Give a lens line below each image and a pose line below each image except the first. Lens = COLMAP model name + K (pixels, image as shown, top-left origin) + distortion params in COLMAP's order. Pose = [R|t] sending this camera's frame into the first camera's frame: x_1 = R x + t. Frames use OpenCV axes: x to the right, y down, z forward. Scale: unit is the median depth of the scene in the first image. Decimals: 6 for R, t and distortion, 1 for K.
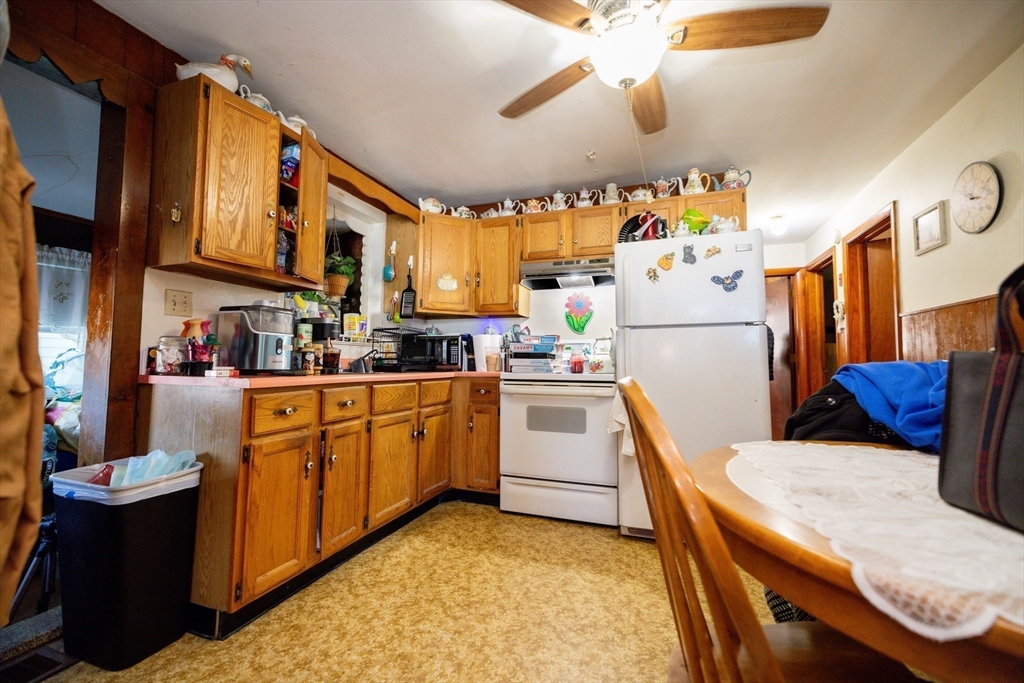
lens RADIAL K [[431.3, 0, 511.3], [0, 431.3, 338.0], [0, 0, 1]] dist [-0.000954, -0.000037]
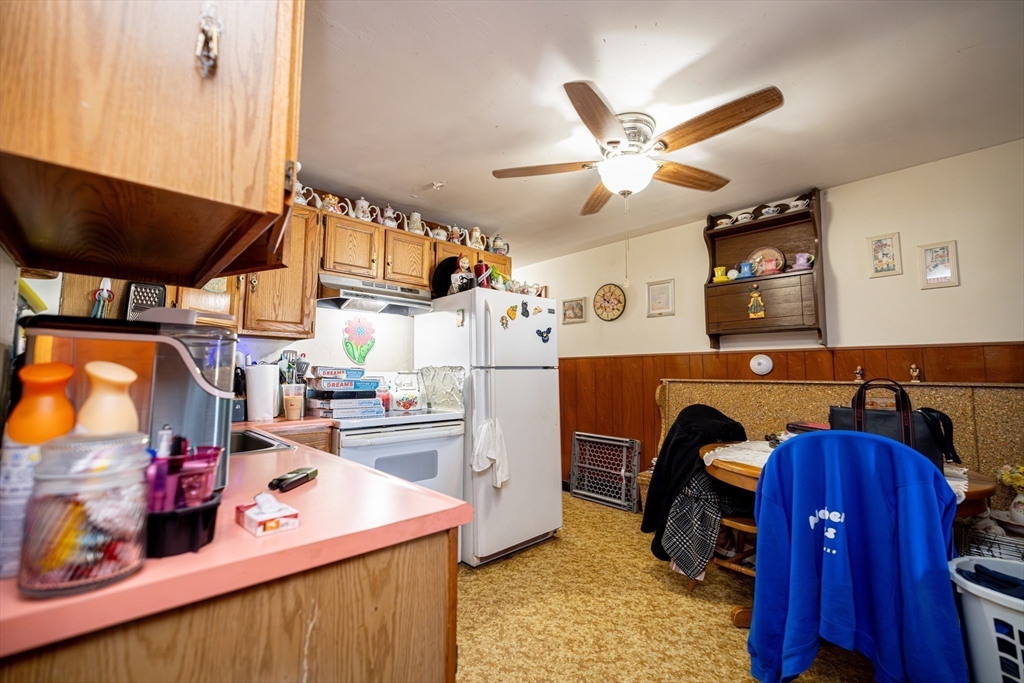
lens RADIAL K [[425.4, 0, 510.7], [0, 425.4, 372.2], [0, 0, 1]] dist [-0.000503, 0.000011]
pose [[0.455353, -0.001767, 0.890309, -0.548796], [-0.045824, 0.998626, 0.025418, -0.033163], [-0.889131, -0.052371, 0.454646, 0.368409]]
